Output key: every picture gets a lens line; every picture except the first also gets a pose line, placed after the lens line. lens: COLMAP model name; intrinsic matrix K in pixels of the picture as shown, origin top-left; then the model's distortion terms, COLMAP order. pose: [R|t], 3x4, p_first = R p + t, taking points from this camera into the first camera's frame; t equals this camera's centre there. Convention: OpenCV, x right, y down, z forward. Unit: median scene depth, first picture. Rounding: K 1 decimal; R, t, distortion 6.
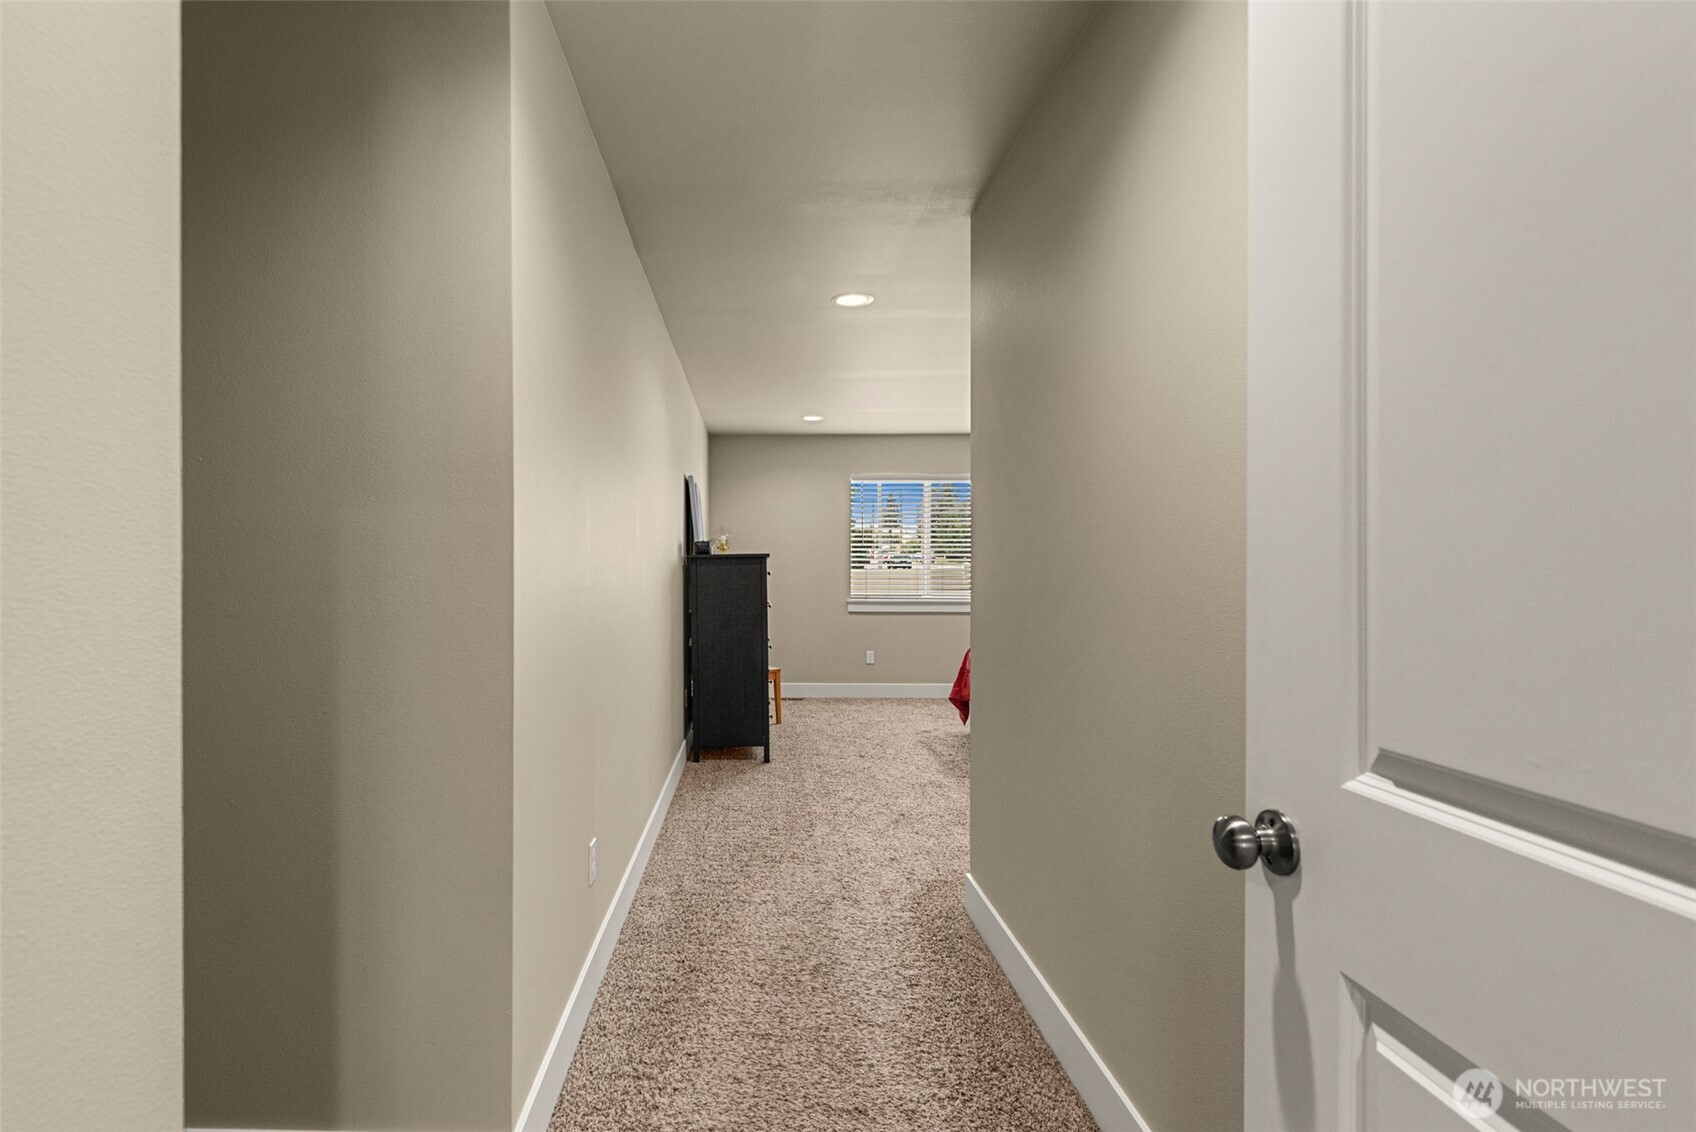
lens RADIAL K [[751.7, 0, 847.9], [0, 751.7, 567.2], [0, 0, 1]] dist [0.006027, 0.000320]
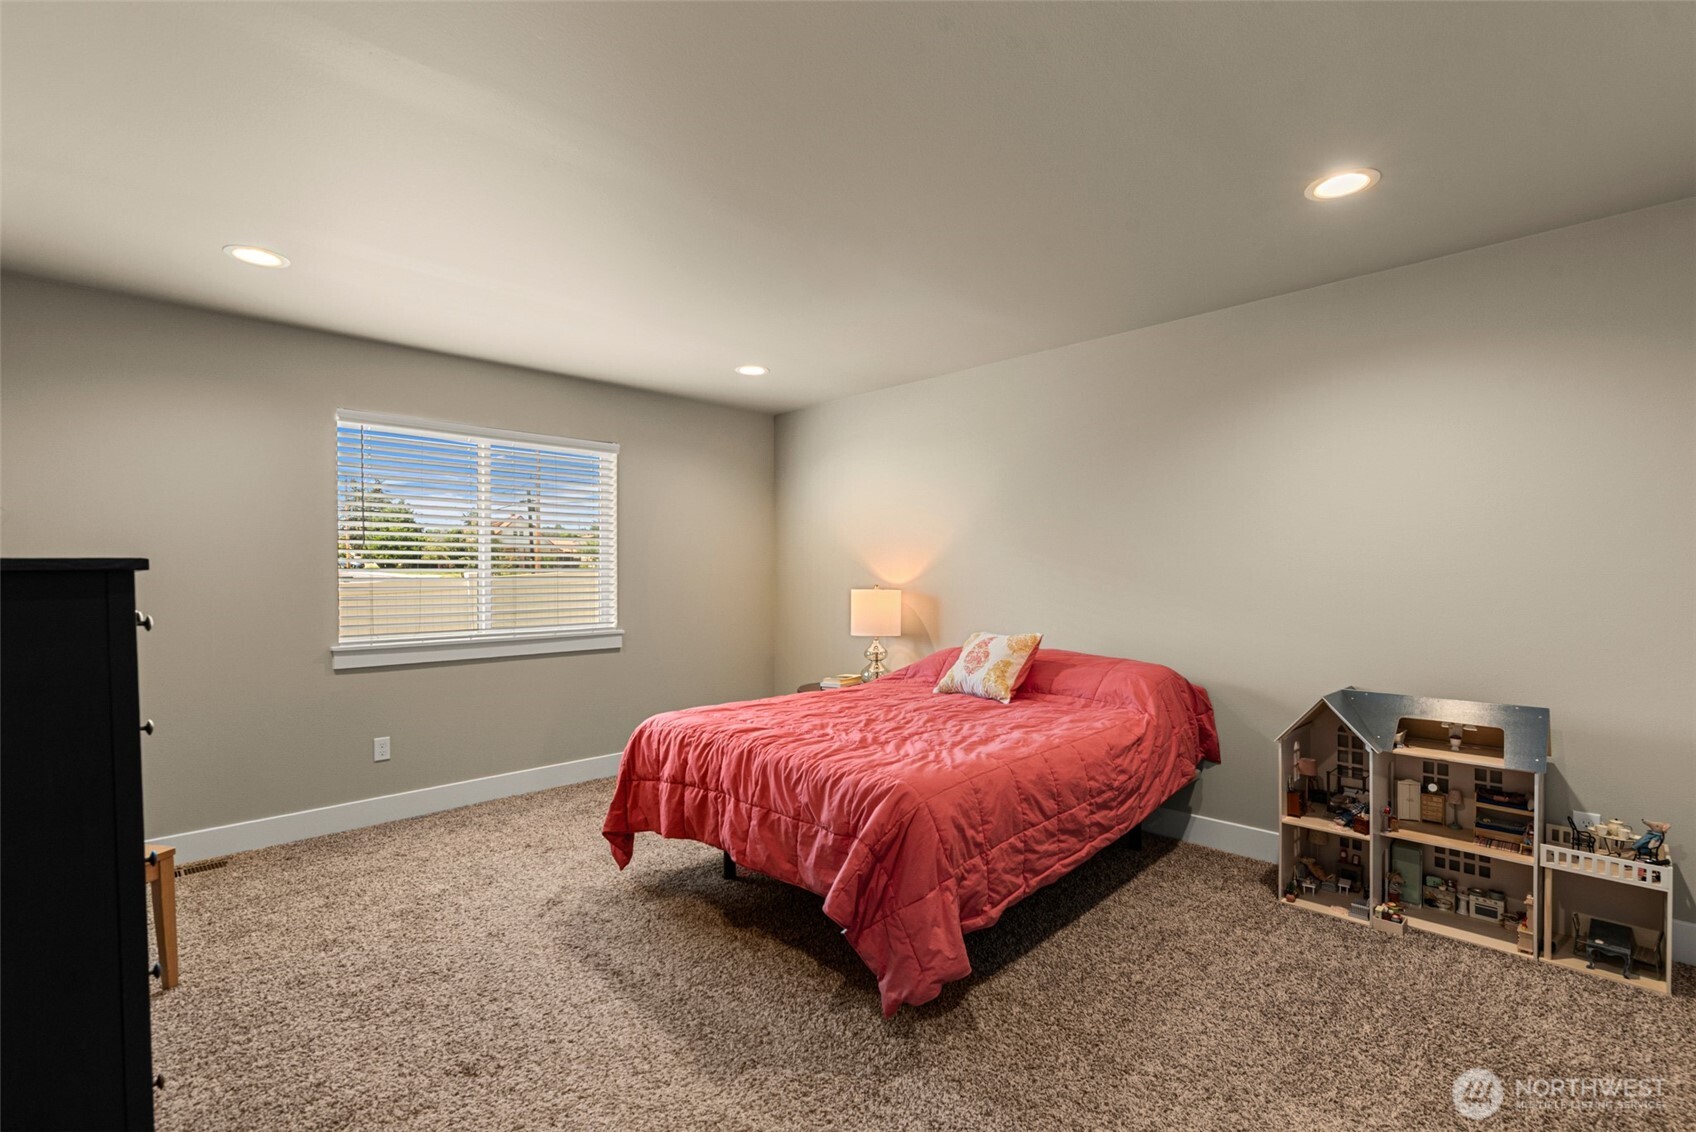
lens RADIAL K [[751.7, 0, 841.4], [0, 751.7, 583.7], [0, 0, 1]] dist [0.006027, 0.000320]
pose [[0.784775, -0.008469, 0.619723, -0.049477], [-0.000241, 0.999902, 0.013971, -0.008433], [-0.619781, -0.011113, 0.784696, 0.385702]]
